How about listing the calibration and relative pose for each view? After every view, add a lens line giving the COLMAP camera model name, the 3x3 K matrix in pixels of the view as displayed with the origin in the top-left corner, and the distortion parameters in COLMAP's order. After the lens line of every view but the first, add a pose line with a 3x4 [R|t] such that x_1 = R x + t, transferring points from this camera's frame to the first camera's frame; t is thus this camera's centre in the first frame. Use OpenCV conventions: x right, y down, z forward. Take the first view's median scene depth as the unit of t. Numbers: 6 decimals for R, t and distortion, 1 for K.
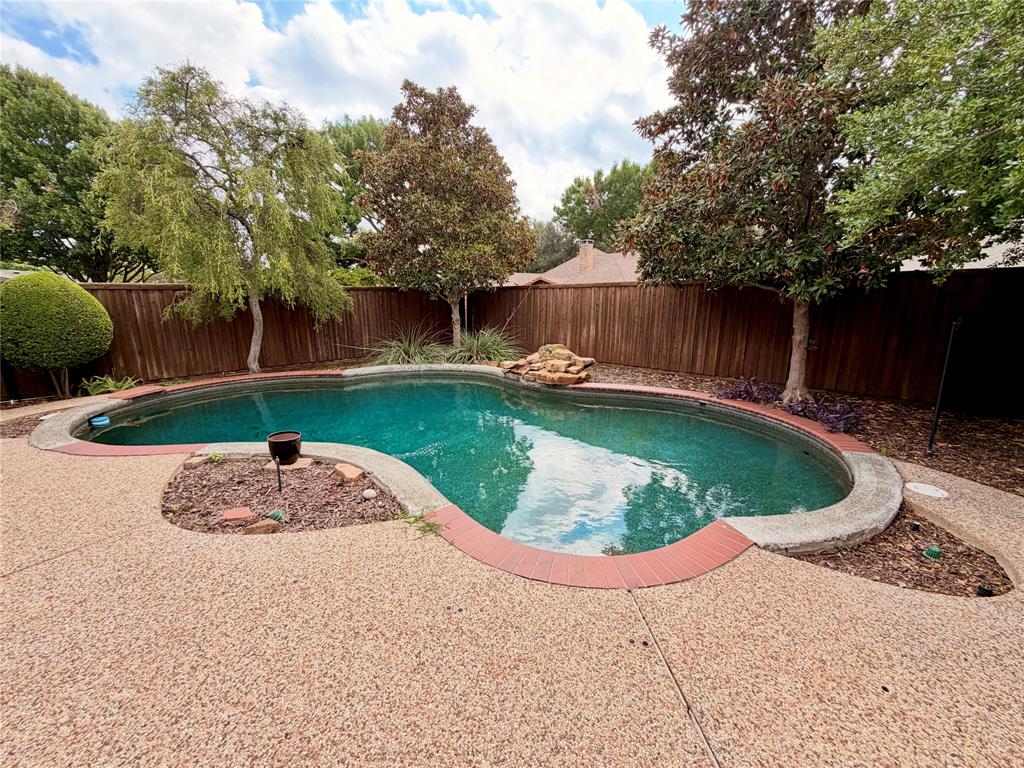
lens RADIAL K [[409.6, 0, 508.7], [0, 409.6, 384.5], [0, 0, 1]] dist [0.000838, -0.000525]
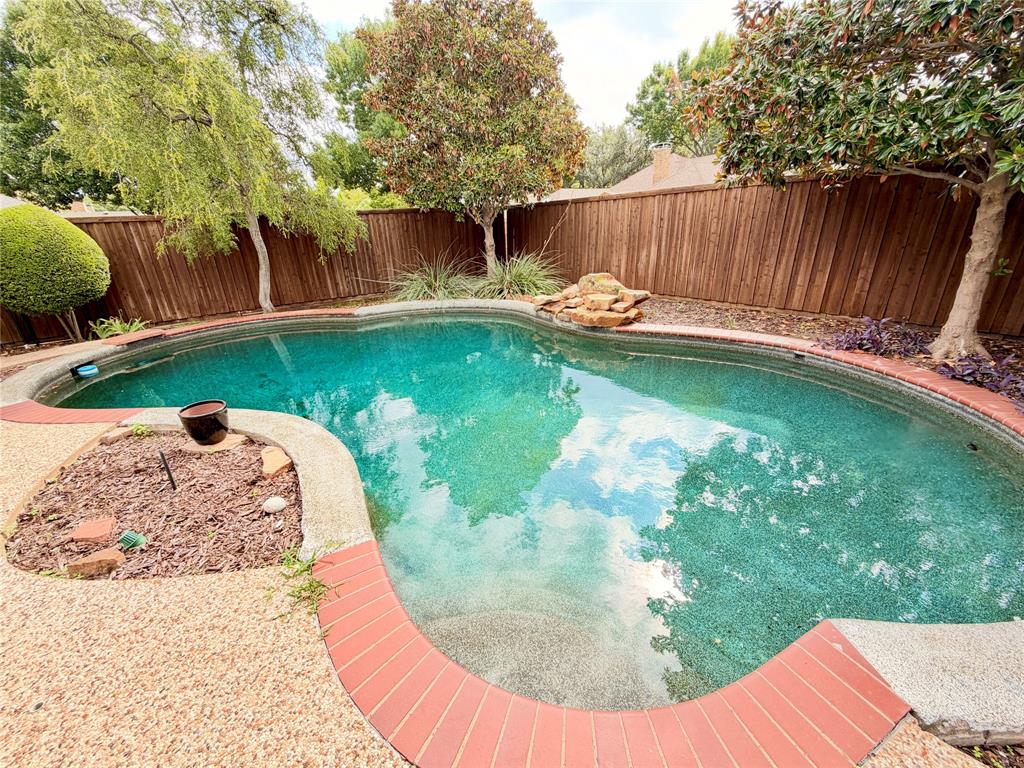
lens RADIAL K [[409.6, 0, 508.7], [0, 409.6, 384.5], [0, 0, 1]] dist [0.000838, -0.000525]
pose [[0.987688, 0.020210, -0.155126, 0.067170], [0.006311, 0.985665, 0.168593, -0.021426], [0.156309, -0.167497, 0.973402, 0.171351]]
